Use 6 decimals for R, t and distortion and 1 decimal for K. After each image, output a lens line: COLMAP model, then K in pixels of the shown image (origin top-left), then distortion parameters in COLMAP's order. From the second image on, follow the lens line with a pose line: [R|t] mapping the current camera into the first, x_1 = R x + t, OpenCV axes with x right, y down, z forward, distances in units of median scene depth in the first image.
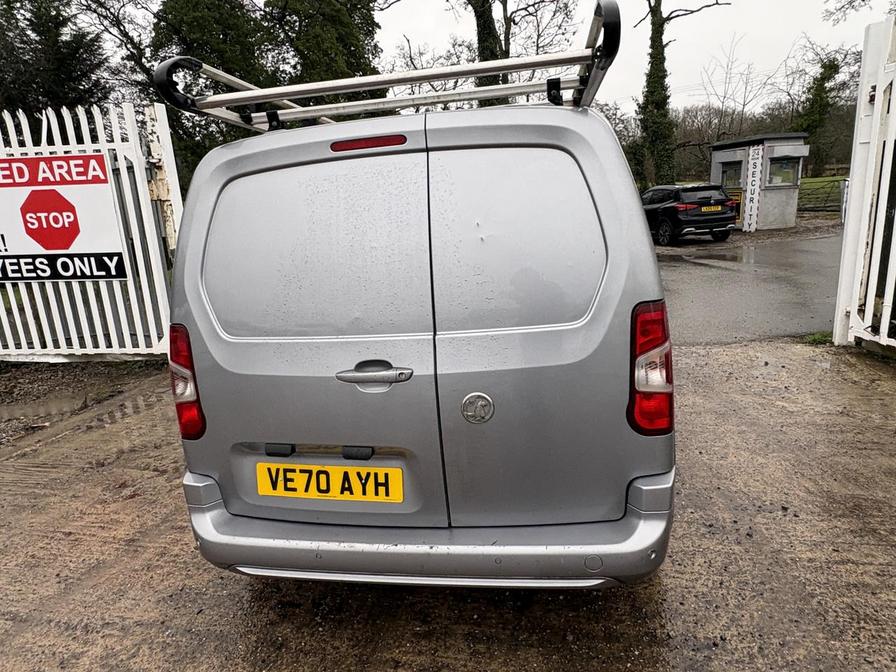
lens RADIAL K [[554.2, 0, 446.9], [0, 554.2, 329.5], [0, 0, 1]] dist [0.002293, -0.000214]
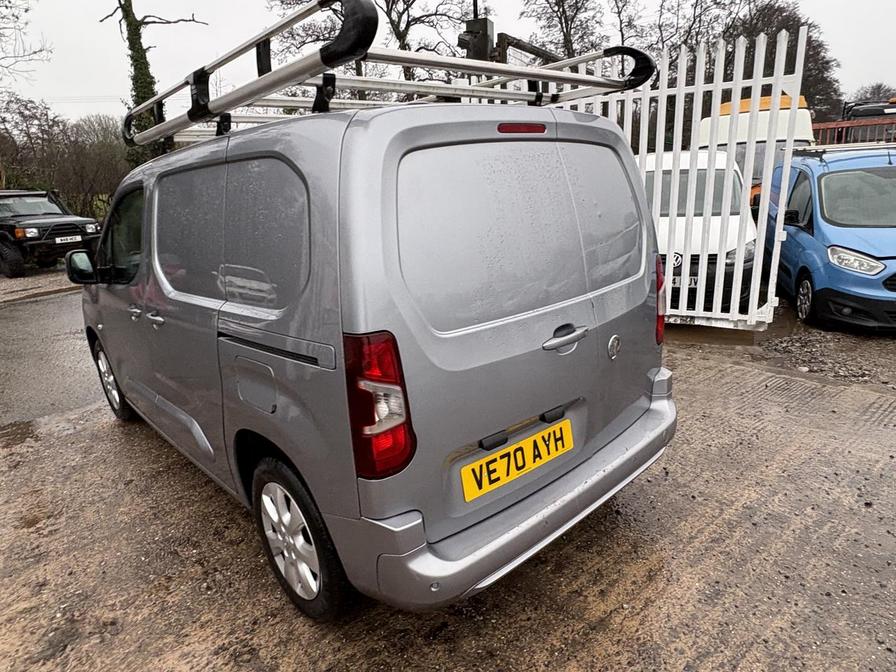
lens RADIAL K [[554.2, 0, 446.7], [0, 554.2, 334.4], [0, 0, 1]] dist [0.002293, -0.000214]
pose [[0.619070, -0.170244, 0.766661, -0.127119], [0.183042, 0.980613, 0.069949, -0.005316], [-0.763707, 0.097028, 0.638230, 0.052560]]
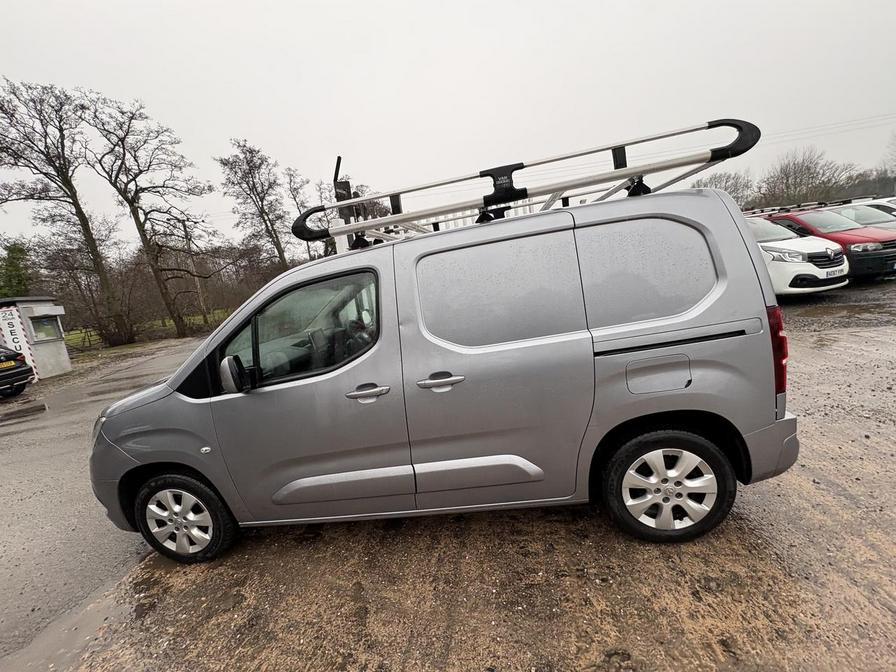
lens RADIAL K [[357.4, 0, 447.1], [0, 357.4, 333.1], [0, 0, 1]] dist [0.001505, -0.000003]
pose [[-0.028719, -0.086462, 0.995841, -0.167664], [0.361110, 0.928073, 0.090992, -0.039647], [-0.932081, 0.362221, 0.004569, 0.220013]]
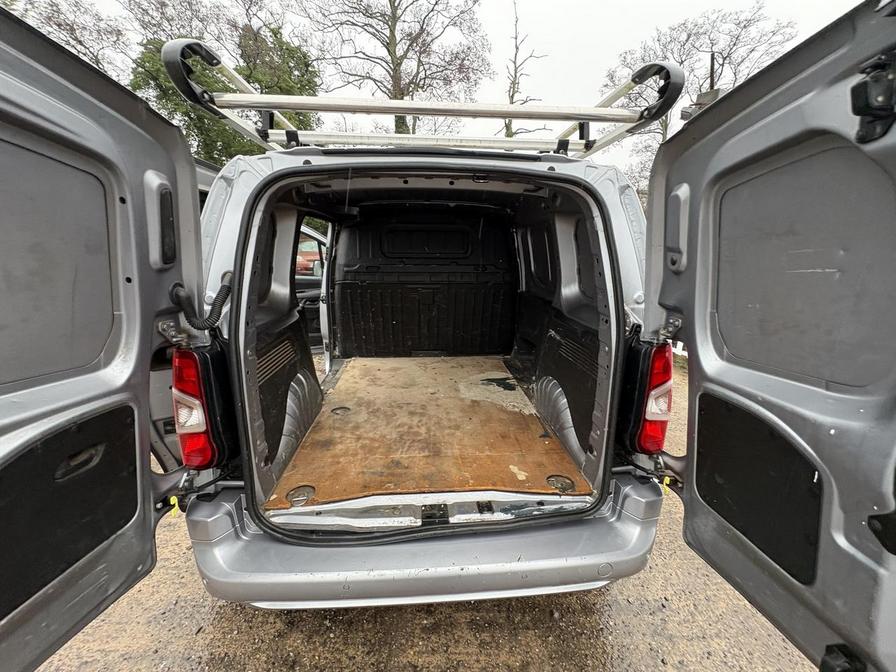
lens RADIAL K [[357.4, 0, 449.0], [0, 357.4, 335.2], [0, 0, 1]] dist [0.001505, -0.000003]
pose [[0.969102, 0.029019, 0.244946, -0.026373], [-0.037359, 0.998867, 0.029470, -0.007827], [-0.243813, -0.037711, 0.969089, 0.041574]]
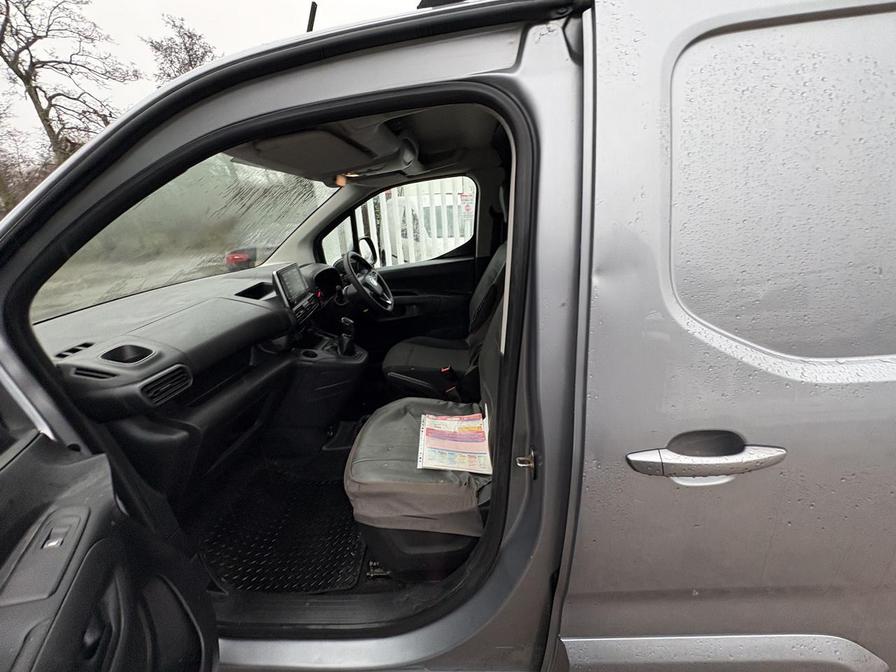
lens RADIAL K [[357.4, 0, 448.6], [0, 357.4, 335.5], [0, 0, 1]] dist [0.001505, -0.000003]
pose [[-0.118453, -0.245462, 0.962142, -0.092122], [0.283841, 0.920162, 0.269697, -0.044572], [-0.951527, 0.305042, -0.039324, 0.248328]]
